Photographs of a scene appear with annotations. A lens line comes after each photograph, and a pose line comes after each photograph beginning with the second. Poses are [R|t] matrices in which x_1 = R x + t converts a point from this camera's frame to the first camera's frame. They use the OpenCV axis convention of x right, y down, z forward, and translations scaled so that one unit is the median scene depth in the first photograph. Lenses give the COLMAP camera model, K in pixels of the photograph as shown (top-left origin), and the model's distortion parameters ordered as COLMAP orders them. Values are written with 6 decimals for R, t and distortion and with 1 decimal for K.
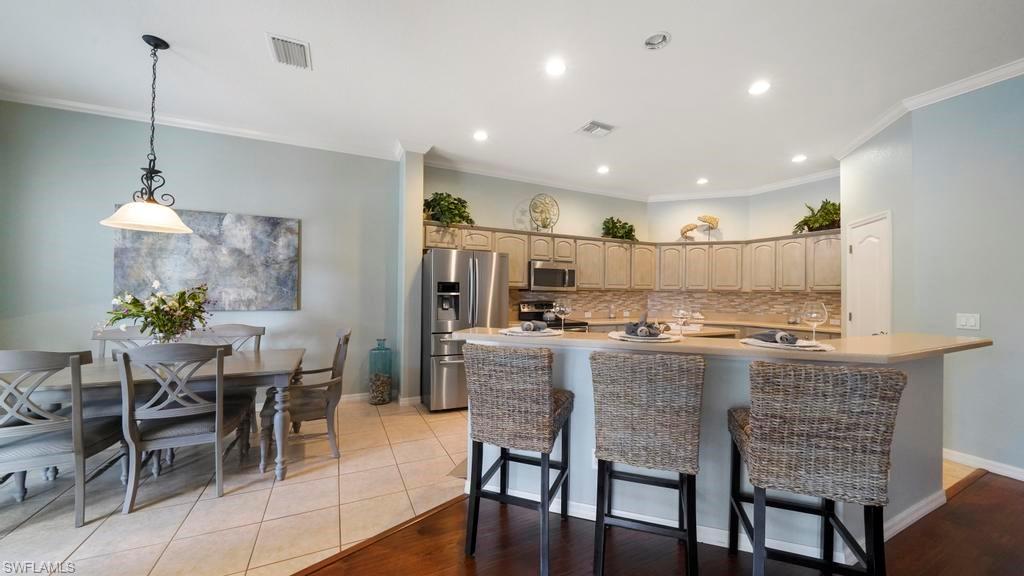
lens RADIAL K [[365.2, 0, 515.6], [0, 365.2, 302.3], [0, 0, 1]] dist [-0.001279, -0.000101]
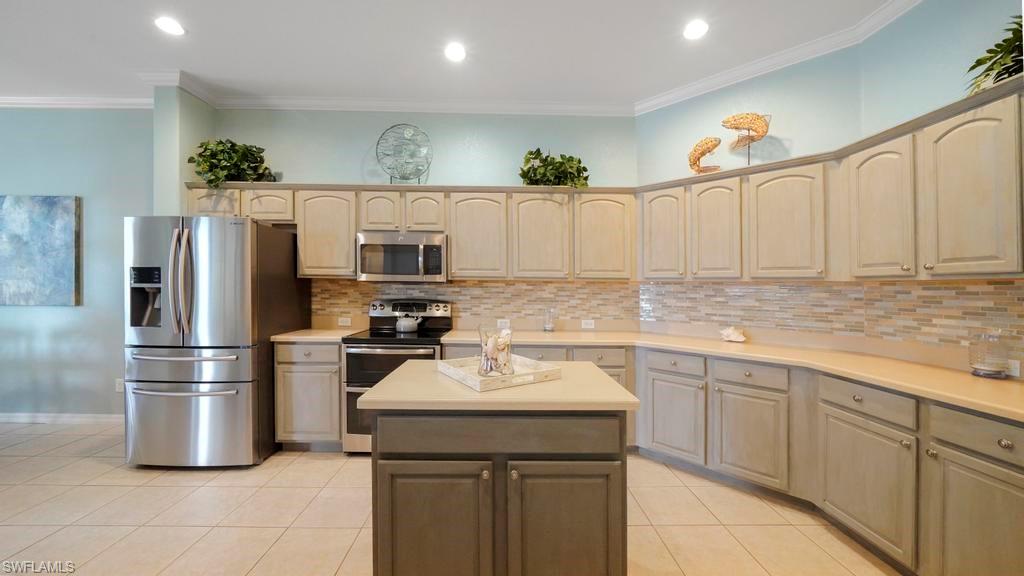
lens RADIAL K [[377.1, 0, 512.0], [0, 377.1, 288.0], [0, 0, 1]] dist [-0.002738, -0.000154]
pose [[0.904041, -0.000210, -0.427446, 0.659688], [-0.011849, 0.999603, -0.025553, -0.009693], [0.427282, 0.028166, 0.903680, 0.657799]]
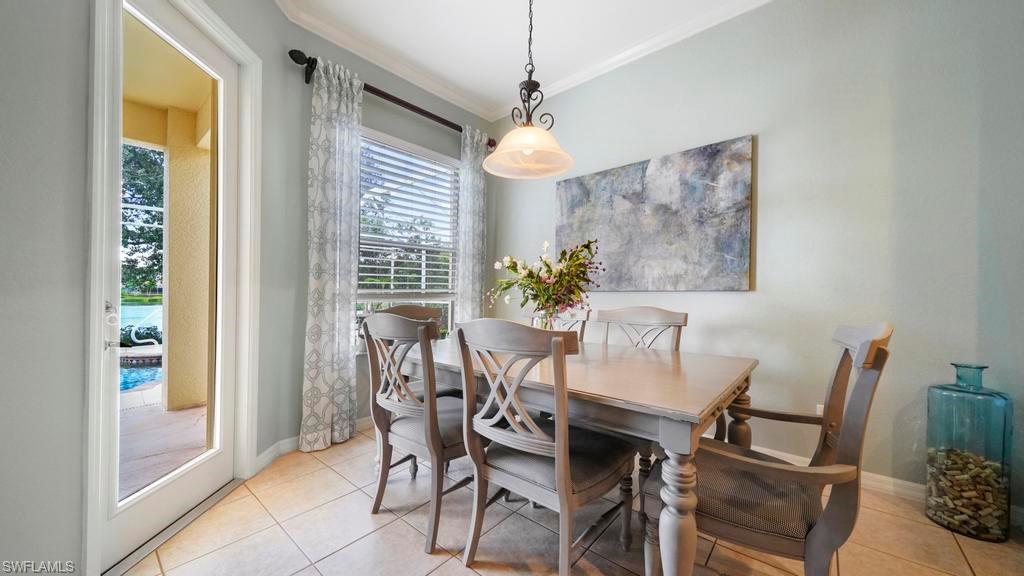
lens RADIAL K [[364.1, 0, 497.6], [0, 364.1, 292.8], [0, 0, 1]] dist [-0.001076, -0.000179]
pose [[0.375341, -0.009443, -0.926838, -0.211537], [-0.018509, 0.999672, -0.017681, 0.042332], [0.926702, 0.023792, 0.375044, 0.411994]]
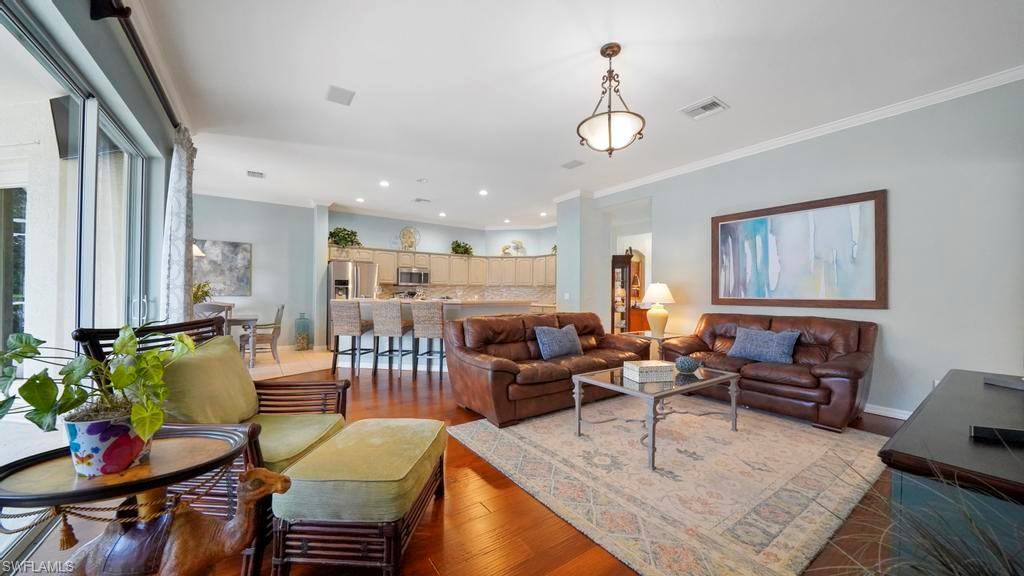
lens RADIAL K [[371.0, 0, 517.3], [0, 371.0, 301.8], [0, 0, 1]] dist [-0.000549, -0.000039]
pose [[0.987194, -0.006809, 0.159380, 0.371701], [0.007126, 0.999974, -0.001417, 0.060712], [-0.159366, 0.002535, 0.987216, -0.933695]]
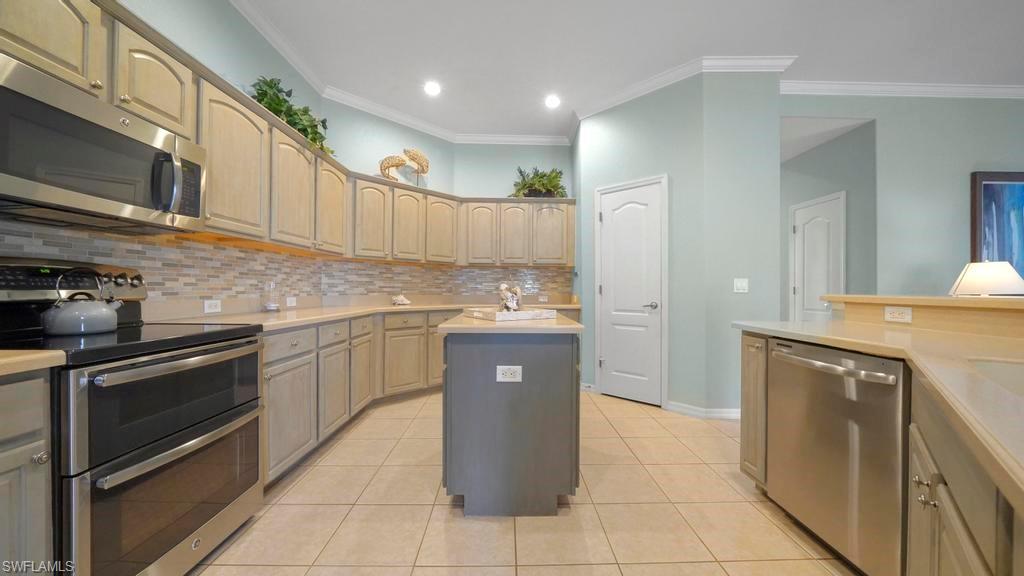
lens RADIAL K [[367.7, 0, 512.0], [0, 367.7, 288.0], [0, 0, 1]] dist [0.000525, 0.000085]
pose [[0.421522, -0.004566, 0.906807, -0.023596], [0.023134, 0.999716, -0.005720, 0.034388], [-0.906523, 0.023389, 0.421508, 0.789367]]
